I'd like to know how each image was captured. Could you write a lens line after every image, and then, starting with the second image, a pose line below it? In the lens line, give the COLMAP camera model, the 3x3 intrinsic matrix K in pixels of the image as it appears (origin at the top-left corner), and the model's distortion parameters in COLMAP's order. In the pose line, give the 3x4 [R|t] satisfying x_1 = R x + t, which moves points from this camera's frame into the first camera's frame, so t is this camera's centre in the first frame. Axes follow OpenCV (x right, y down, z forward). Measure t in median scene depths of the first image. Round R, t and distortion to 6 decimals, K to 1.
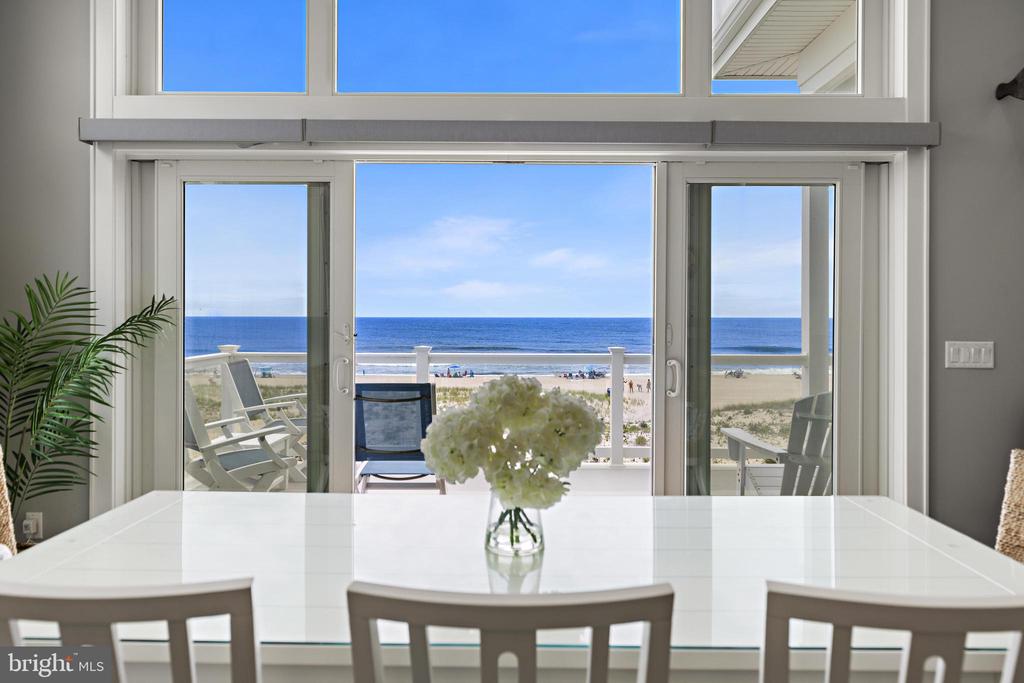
lens RADIAL K [[671.0, 0, 511.2], [0, 671.0, 310.8], [0, 0, 1]] dist [0.002361, 0.000609]
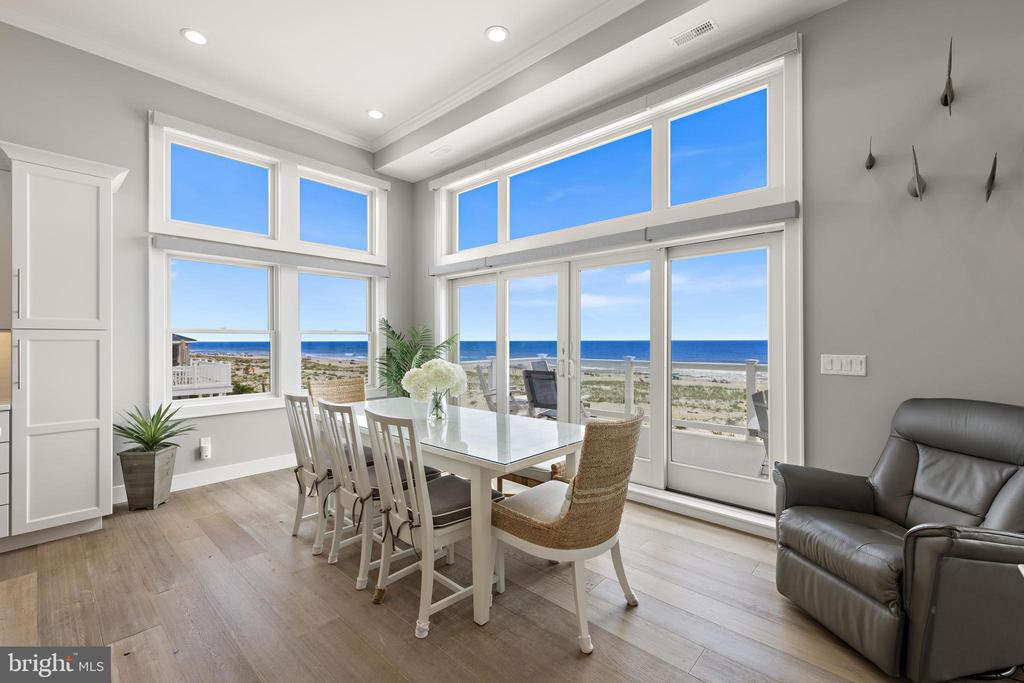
lens RADIAL K [[434.0, 0, 515.6], [0, 434.0, 340.1], [0, 0, 1]] dist [0.008978, -0.000018]
pose [[0.743311, -0.004883, -0.668928, 0.770321], [0.009873, 0.999945, 0.003672, 0.005865], [0.668873, -0.009334, 0.743318, -0.084749]]
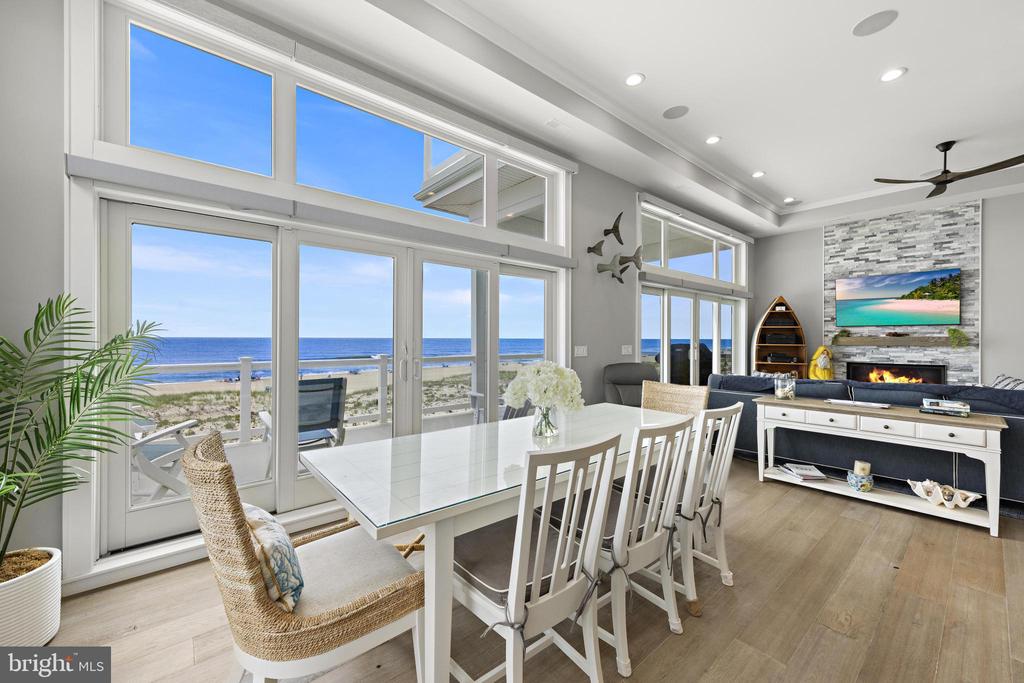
lens RADIAL K [[401.2, 0, 514.5], [0, 401.2, 338.9], [0, 0, 1]] dist [0.005282, -0.000026]
pose [[0.753548, -0.001057, 0.657391, -0.502457], [-0.007215, 0.999925, 0.009878, 0.004518], [-0.657353, -0.012187, 0.753484, 0.017641]]
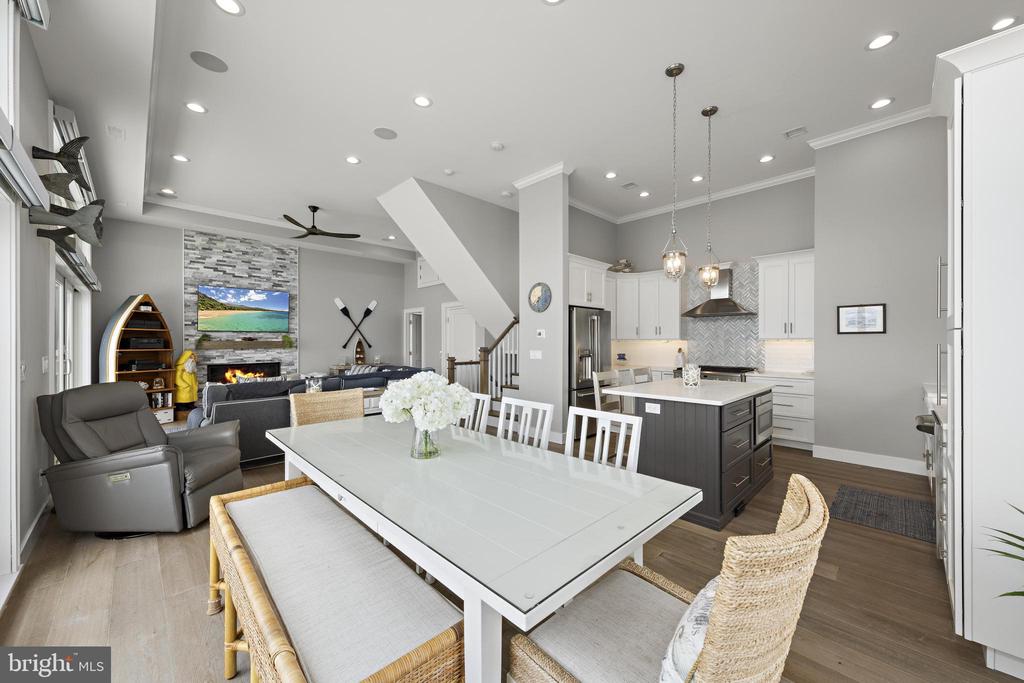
lens RADIAL K [[386.3, 0, 516.3], [0, 386.3, 343.2], [0, 0, 1]] dist [0.001725, -0.000113]
pose [[-0.712423, -0.004140, 0.701738, -0.528558], [-0.008366, 0.999962, -0.002595, 0.005806], [-0.701701, -0.007720, -0.712430, 0.848891]]
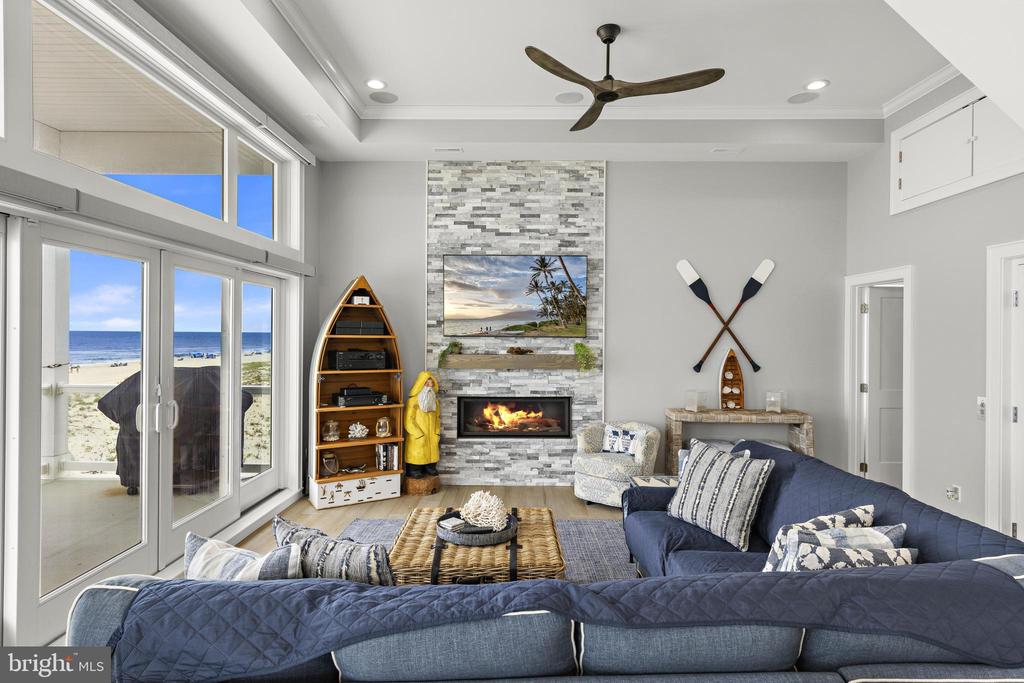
lens RADIAL K [[547.4, 0, 513.6], [0, 547.4, 334.9], [0, 0, 1]] dist [0.003128, 0.000110]
pose [[0.002705, -0.004234, 0.999987, 0.575559], [-0.016187, 0.999860, 0.004277, -0.072518], [-0.999865, -0.016199, 0.002636, 0.307129]]
